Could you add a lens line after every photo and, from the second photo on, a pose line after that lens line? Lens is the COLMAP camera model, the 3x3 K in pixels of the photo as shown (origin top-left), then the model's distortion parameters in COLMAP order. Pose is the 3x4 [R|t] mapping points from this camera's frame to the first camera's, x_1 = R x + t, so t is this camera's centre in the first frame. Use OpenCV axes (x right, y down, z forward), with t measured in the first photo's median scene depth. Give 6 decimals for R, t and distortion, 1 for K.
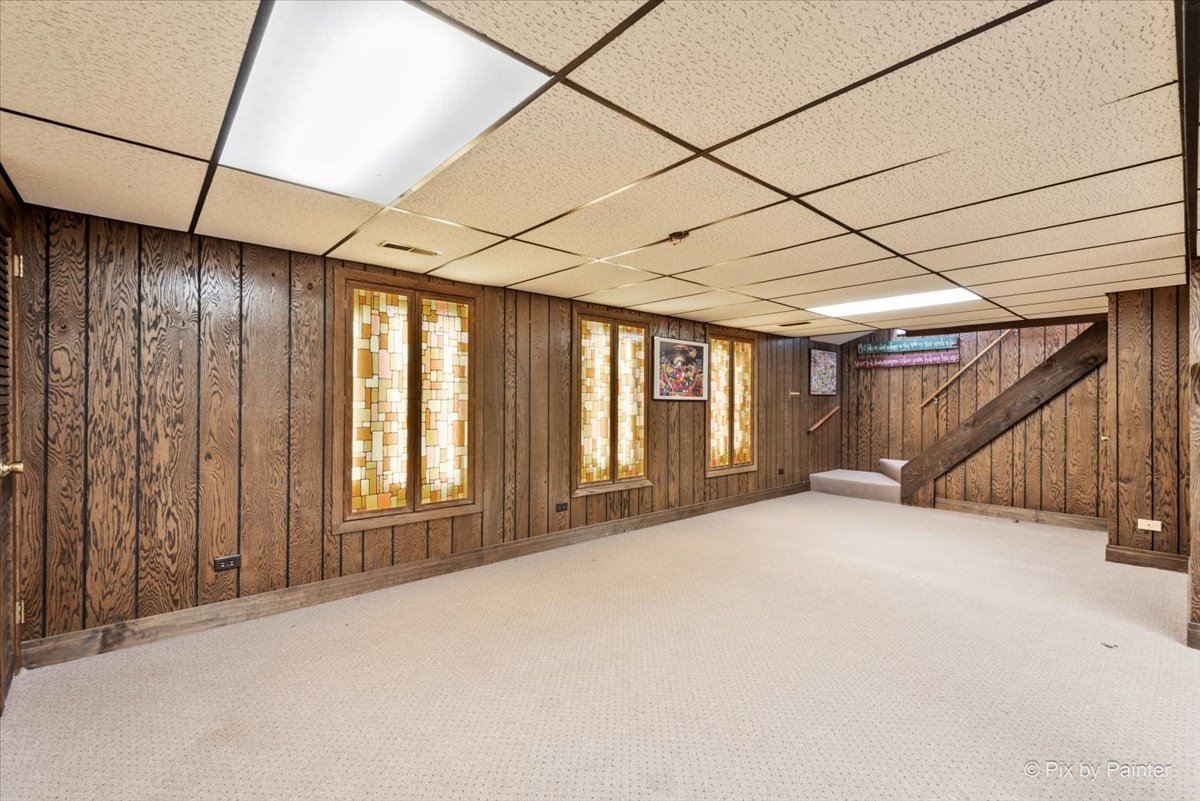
lens RADIAL K [[518.1, 0, 599.3], [0, 518.1, 397.0], [0, 0, 1]] dist [0.002340, 0.000257]
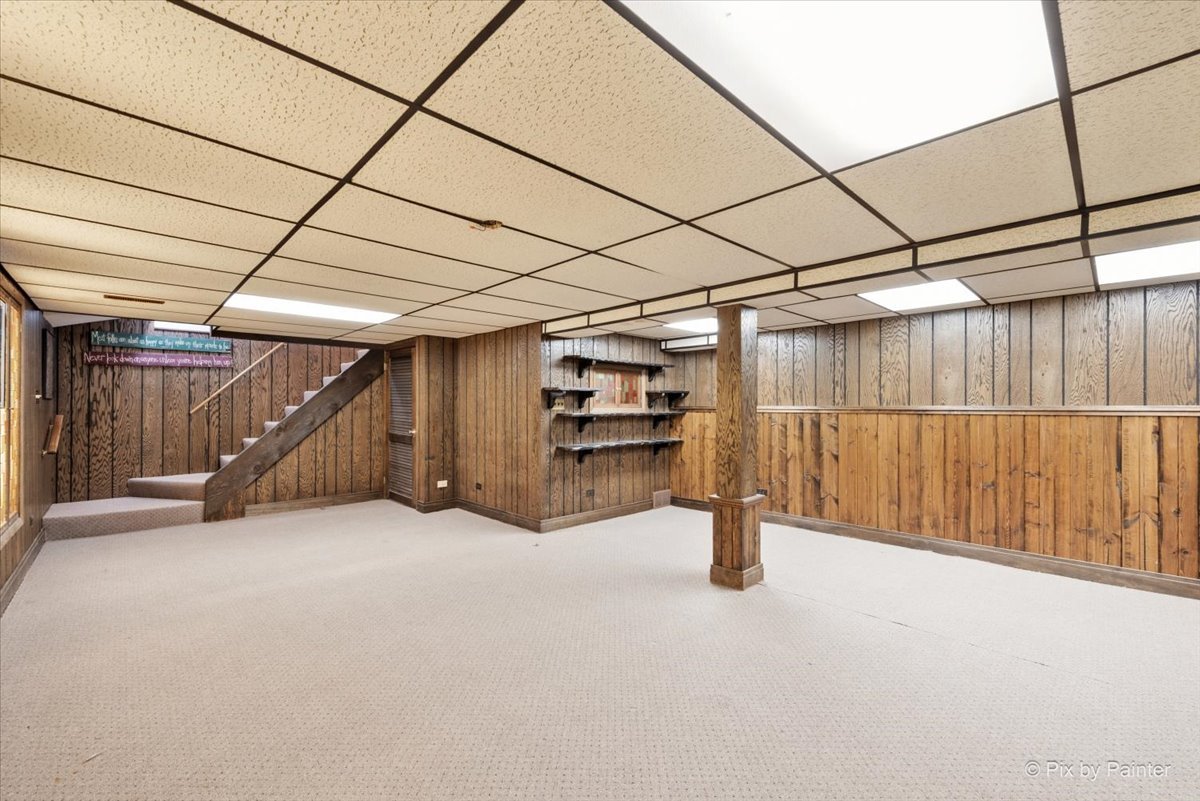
lens RADIAL K [[487.9, 0, 600.0], [0, 487.9, 400.5], [0, 0, 1]] dist [0.003591, 0.000168]
pose [[-0.045160, 0.008360, 0.998945, -0.274595], [-0.007947, 0.999930, -0.008728, -0.001577], [-0.998948, -0.008332, -0.045091, 0.338703]]
